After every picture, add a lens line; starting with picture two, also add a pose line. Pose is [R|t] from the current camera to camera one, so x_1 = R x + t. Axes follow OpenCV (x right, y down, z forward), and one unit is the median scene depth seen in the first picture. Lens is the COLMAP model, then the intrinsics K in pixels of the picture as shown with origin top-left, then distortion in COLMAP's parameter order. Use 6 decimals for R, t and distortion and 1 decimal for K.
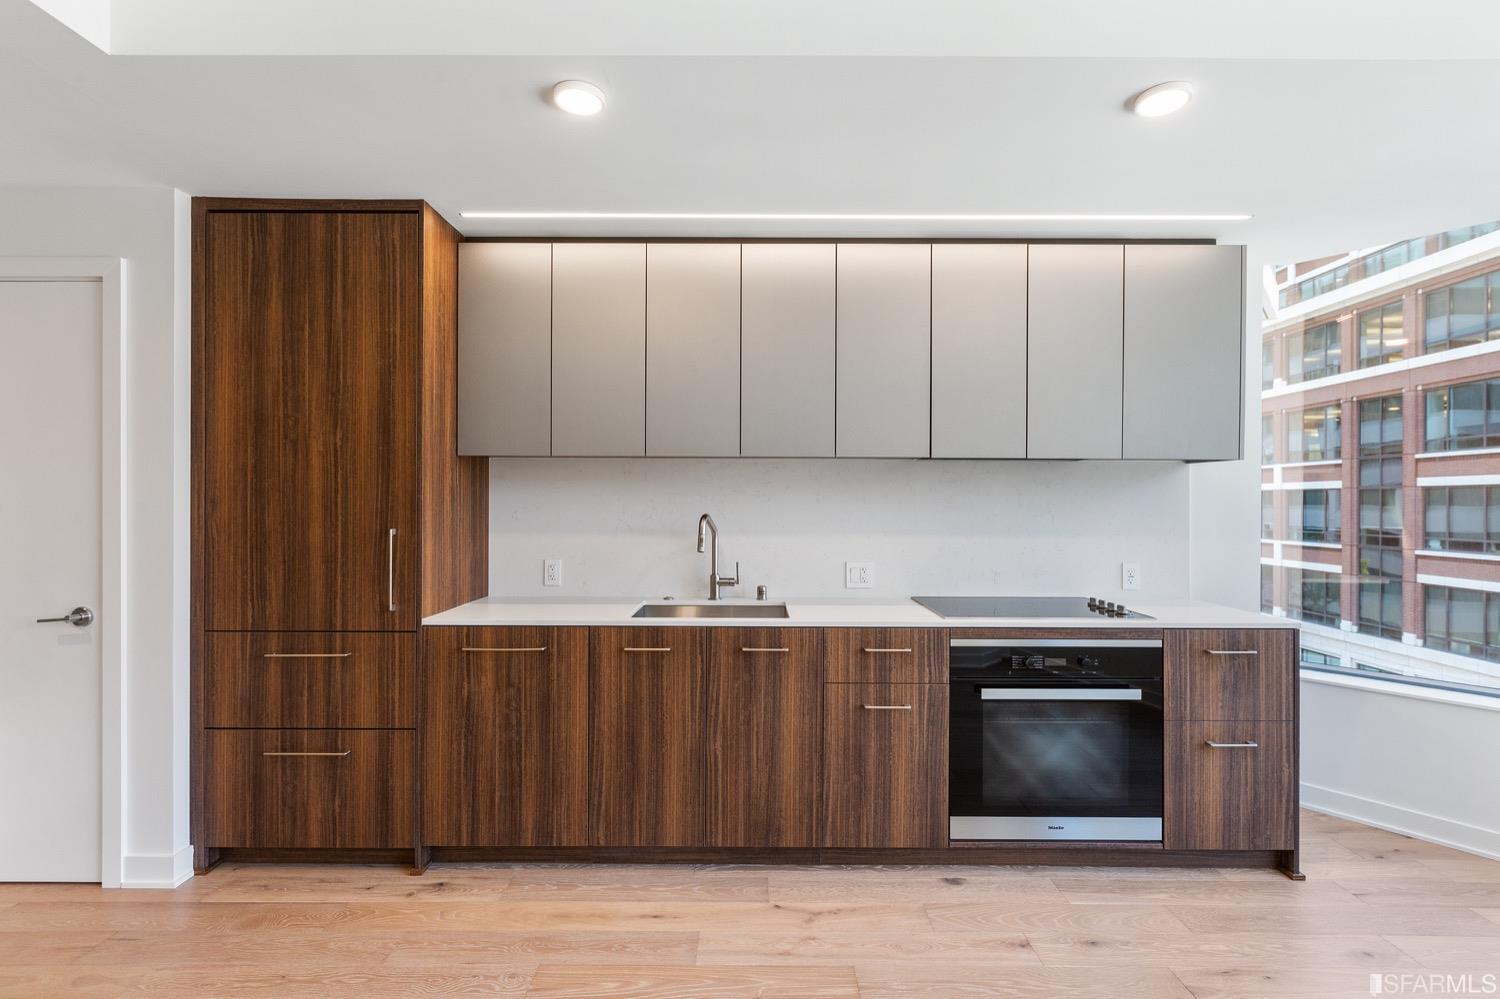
lens RADIAL K [[673.3, 0, 751.2], [0, 673.3, 503.6], [0, 0, 1]] dist [0.001307, -0.000721]
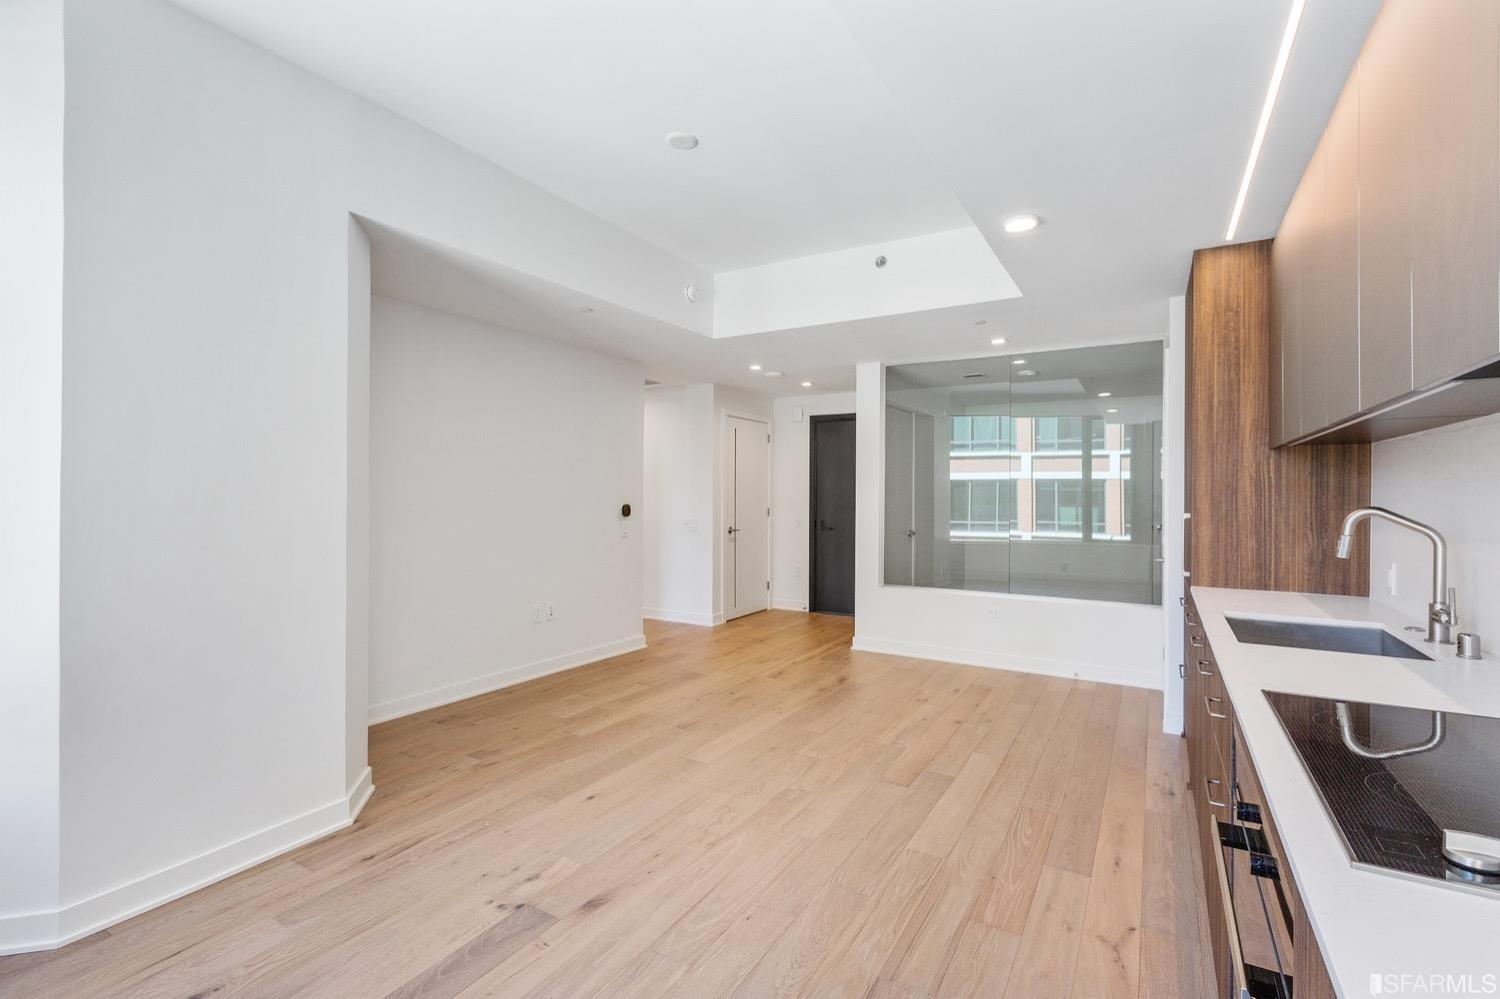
lens RADIAL K [[681.3, 0, 753.5], [0, 681.3, 493.8], [0, 0, 1]] dist [-0.000469, -0.000615]
pose [[-0.506930, -0.007506, -0.861954, 1.016511], [-0.007611, 0.999962, -0.004232, 0.011663], [0.861953, 0.004416, -0.506968, 0.940430]]
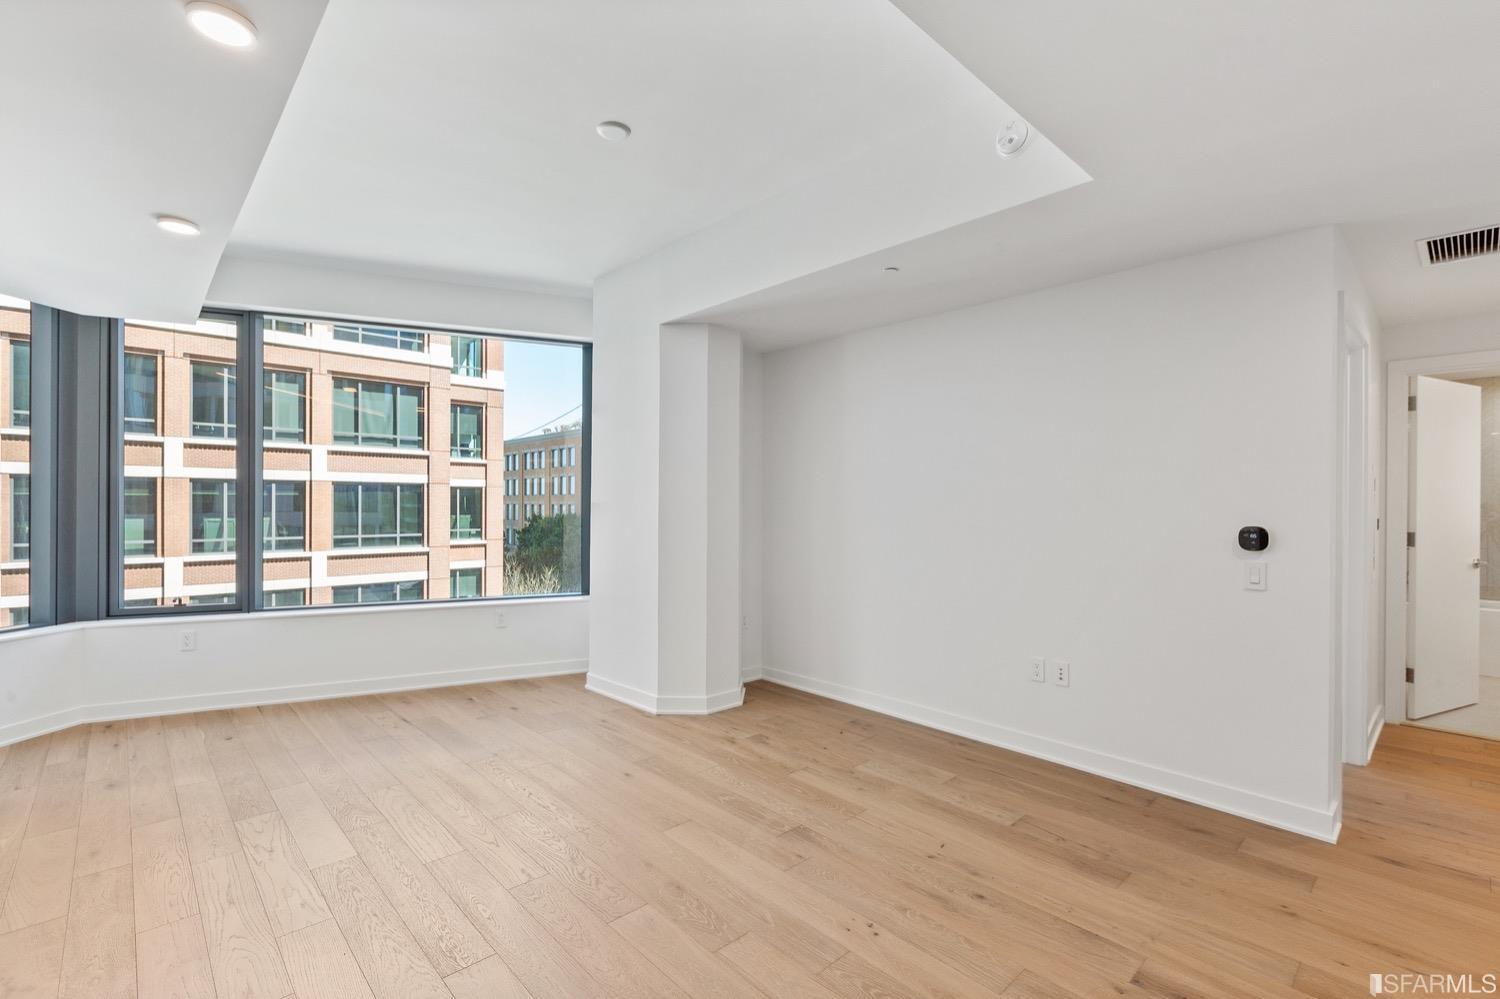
lens RADIAL K [[673.3, 0, 751.2], [0, 673.3, 503.6], [0, 0, 1]] dist [0.001307, -0.000721]
pose [[-0.685521, -0.007953, 0.728009, -1.016861], [-0.005972, 0.999968, 0.005301, 0.000043], [-0.728028, -0.000713, -0.685547, 0.821445]]
